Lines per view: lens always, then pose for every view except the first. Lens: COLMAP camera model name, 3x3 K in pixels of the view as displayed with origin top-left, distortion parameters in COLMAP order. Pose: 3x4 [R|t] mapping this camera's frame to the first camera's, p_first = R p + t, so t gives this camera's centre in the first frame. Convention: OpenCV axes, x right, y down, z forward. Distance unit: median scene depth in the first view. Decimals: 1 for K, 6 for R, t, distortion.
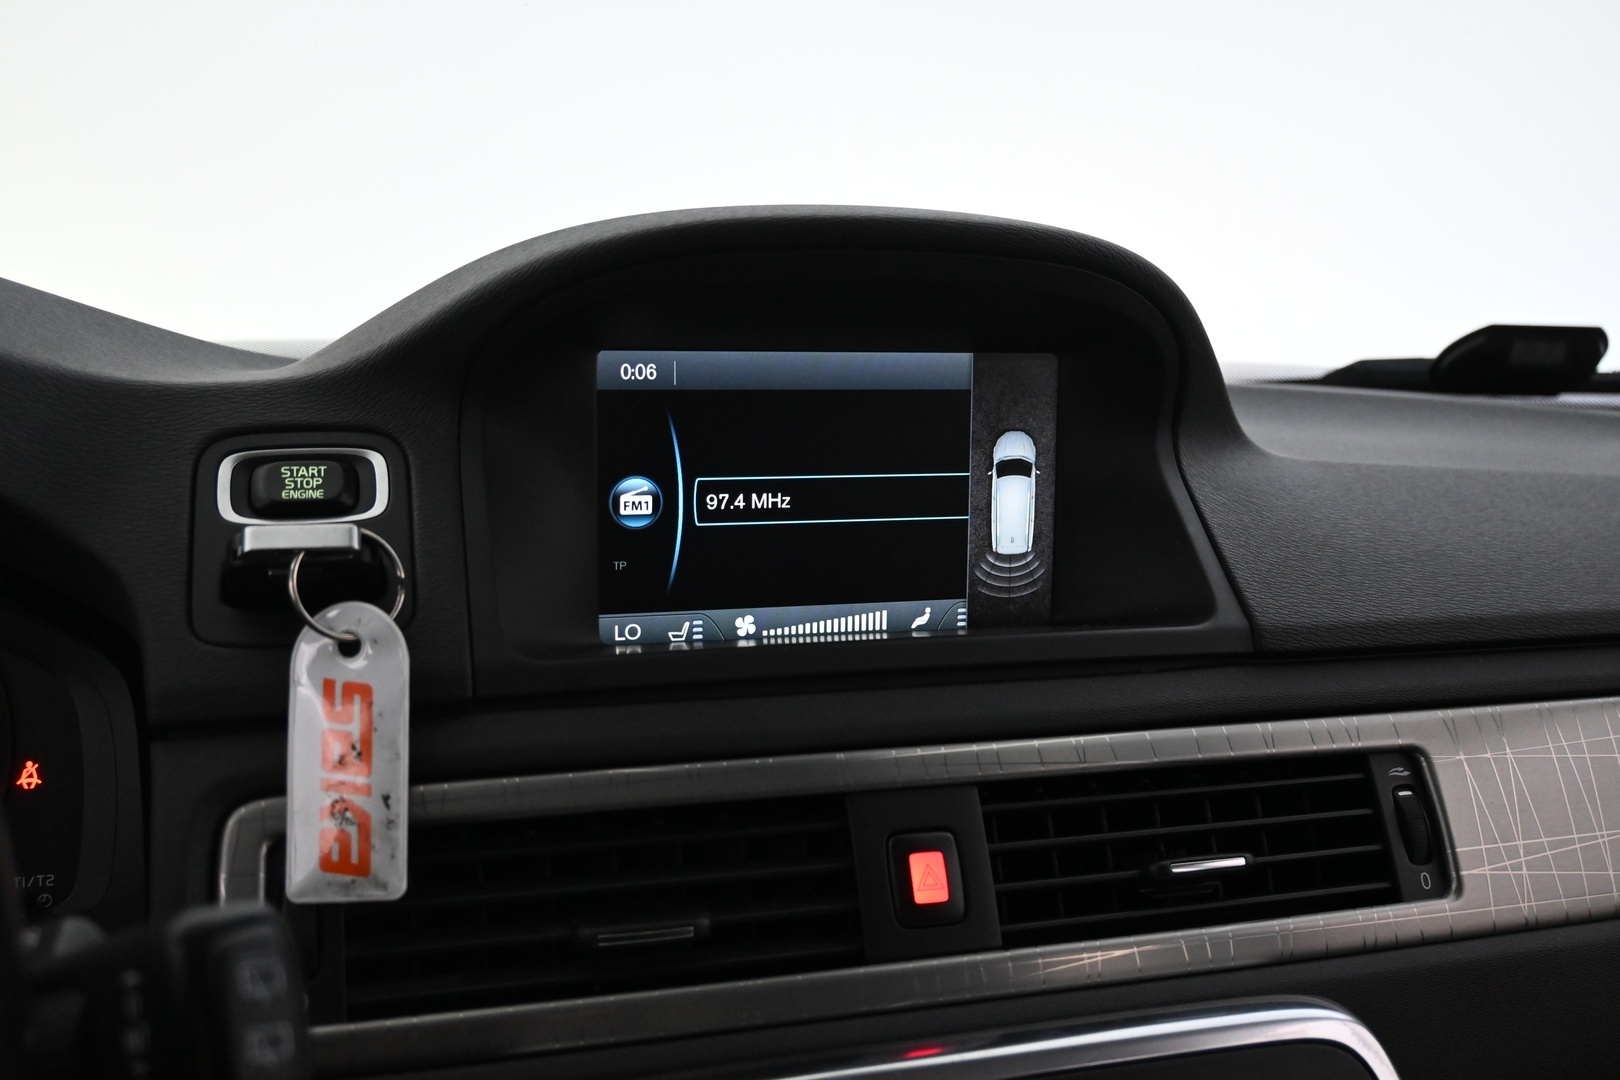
lens RADIAL K [[1518.1, 0, 810.0], [0, 1518.1, 540.0], [0, 0, 1]] dist [-0.002869, -0.000699]
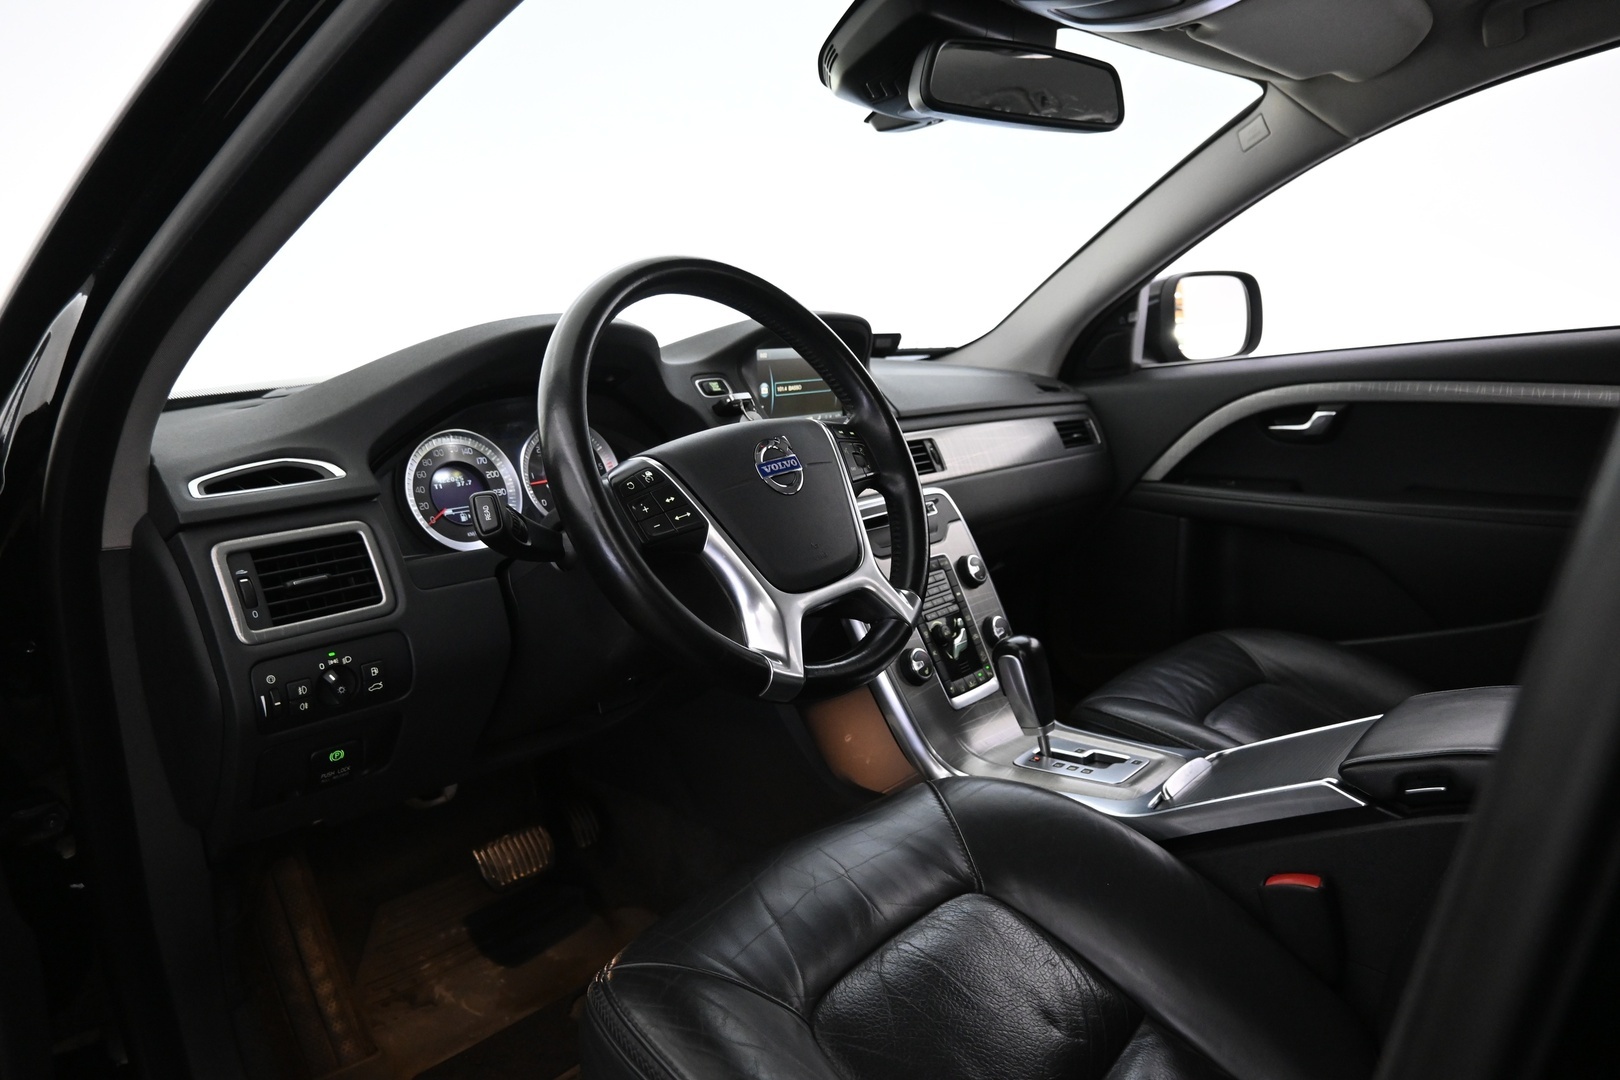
lens RADIAL K [[1106.1, 0, 810.0], [0, 1106.1, 540.0], [0, 0, 1]] dist [0.001559, -0.002983]
pose [[0.845437, -0.136836, 0.516248, -1.601928], [0.118328, 0.990589, 0.068783, 0.181213], [-0.520802, 0.002935, 0.853673, -1.515346]]
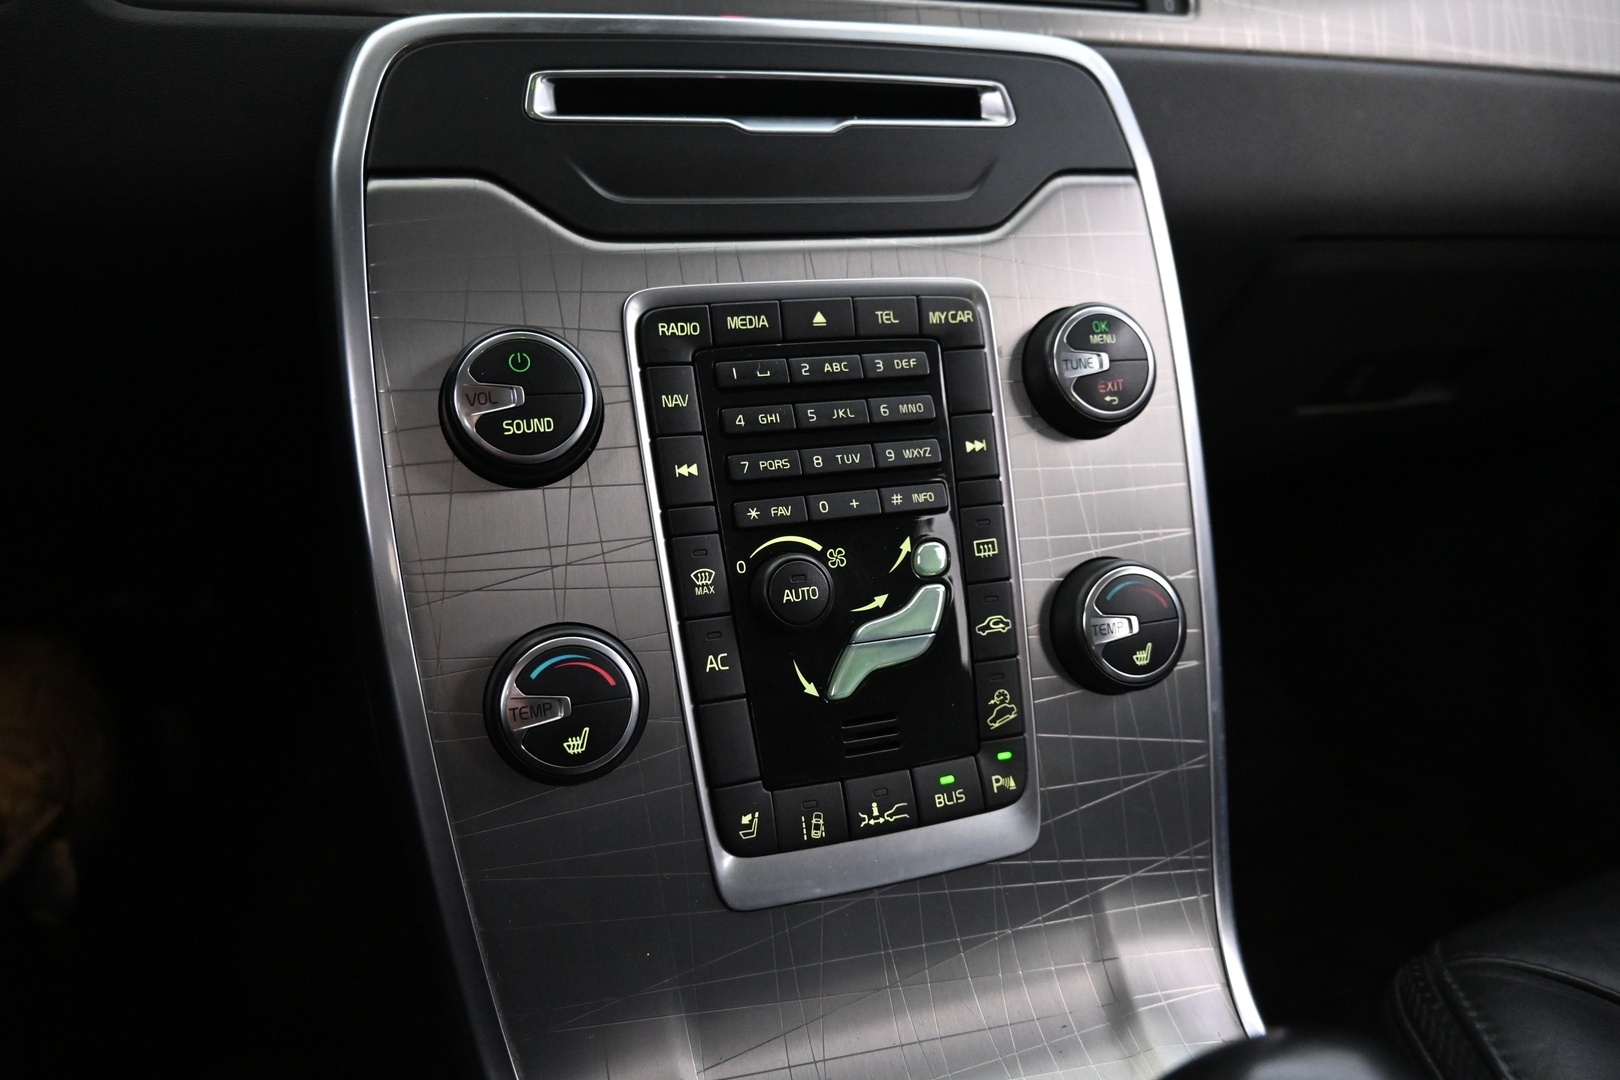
lens RADIAL K [[1106.1, 0, 810.0], [0, 1106.1, 540.0], [0, 0, 1]] dist [0.001559, -0.002983]
pose [[0.999503, -0.001478, 0.031488, 0.099634], [-0.006331, 0.969132, 0.246462, 0.451701], [-0.030881, -0.246539, 0.968641, 0.060006]]
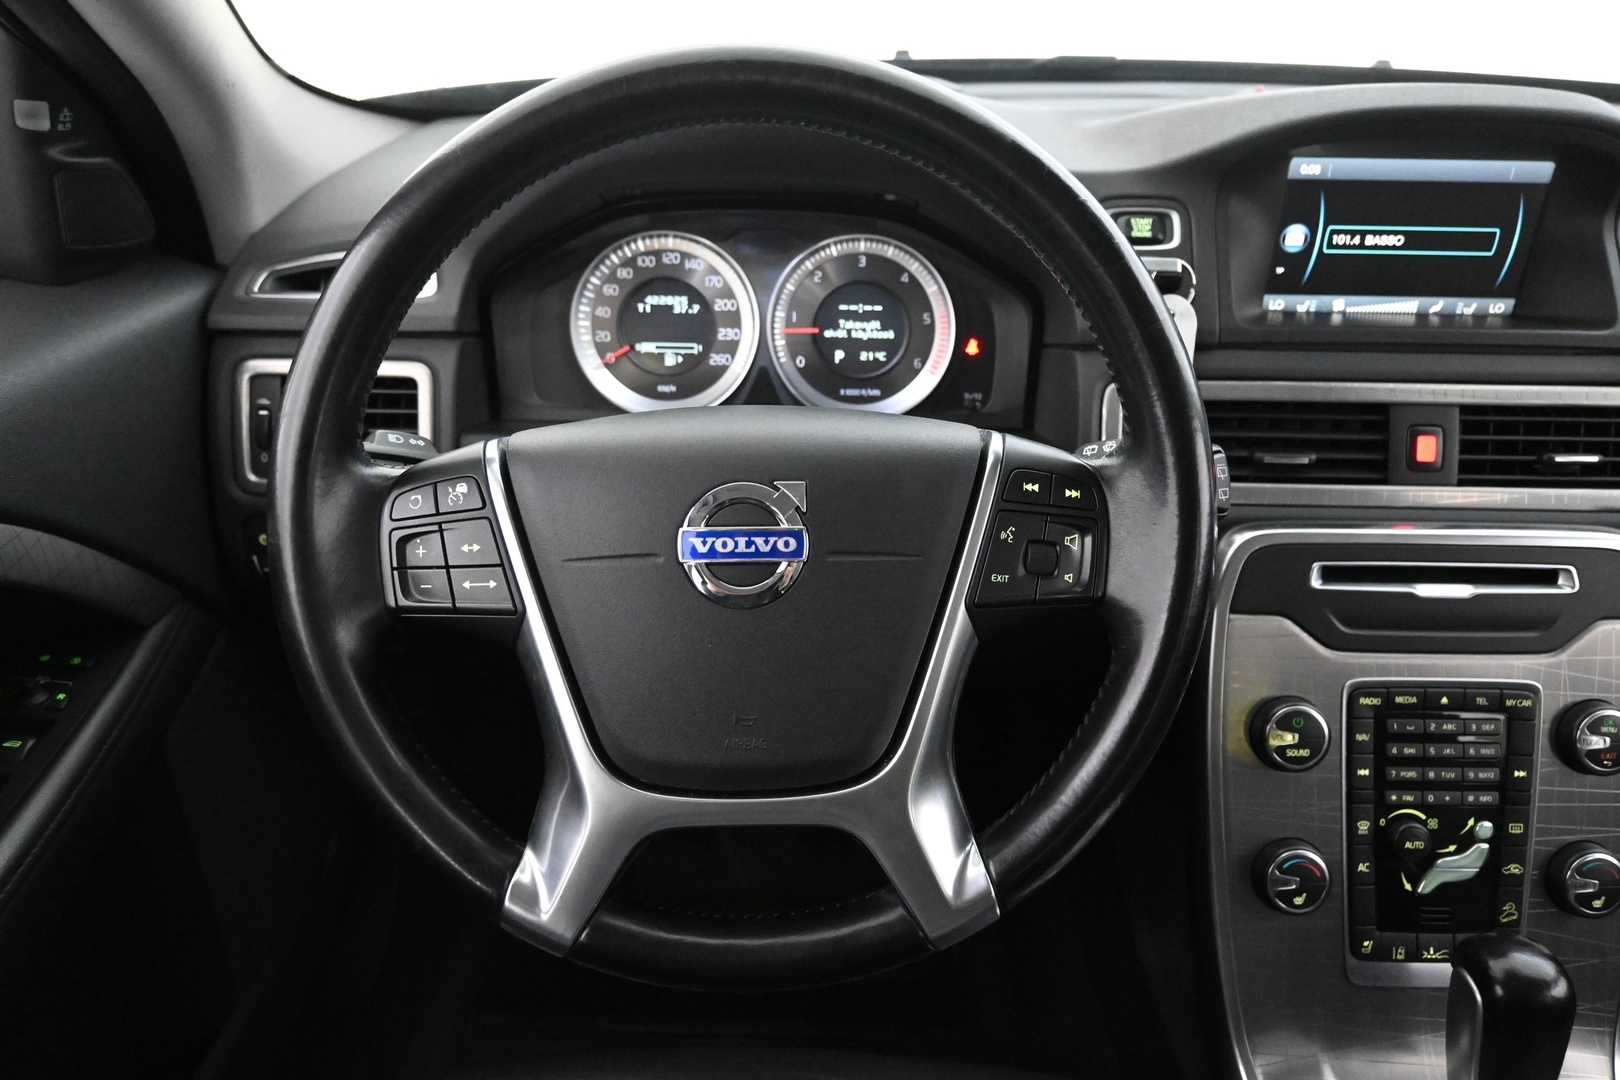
lens RADIAL K [[1203.6, 0, 810.0], [0, 1203.6, 540.0], [0, 0, 1]] dist [-0.012347, -0.004051]
pose [[0.956040, 0.144139, -0.255366, -0.276793], [-0.043826, 0.931305, 0.361593, -0.205705], [0.289943, -0.334506, 0.896682, -0.713831]]
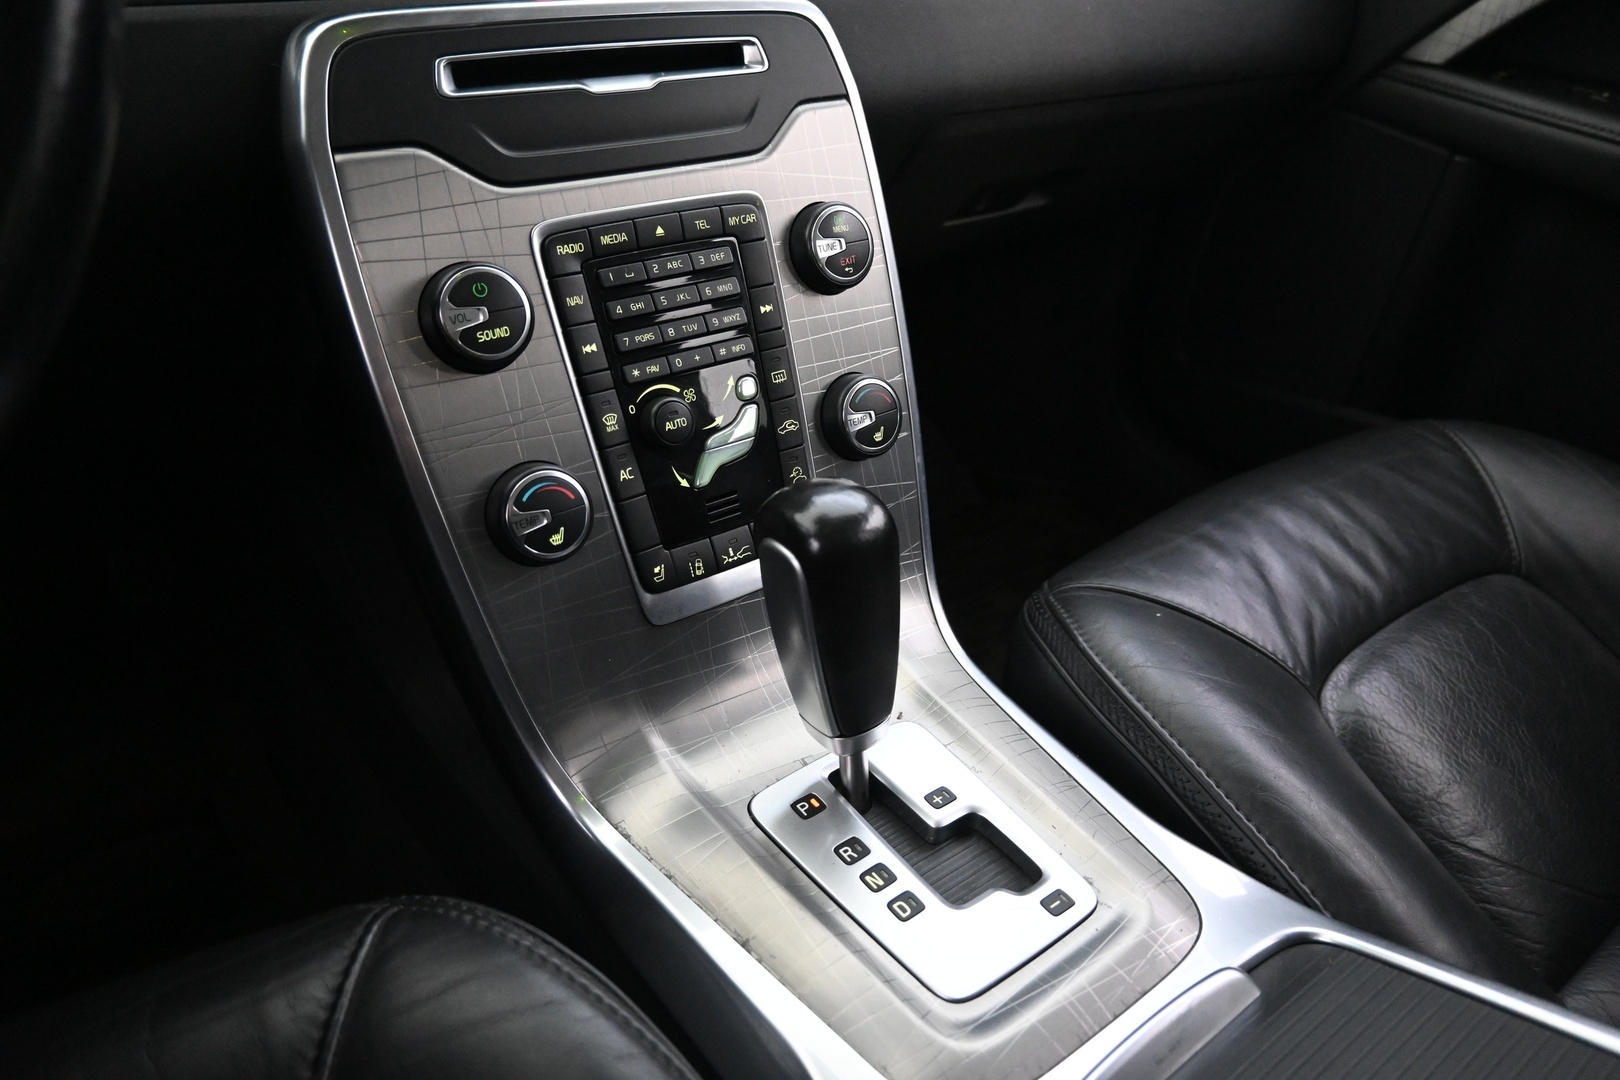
lens RADIAL K [[1106.1, 0, 810.0], [0, 1106.1, 540.0], [0, 0, 1]] dist [0.001559, -0.002983]
pose [[0.935590, -0.150439, 0.319436, -0.117024], [-0.012942, 0.889473, 0.456804, 0.269551], [-0.352851, -0.431515, 0.830235, -0.250709]]
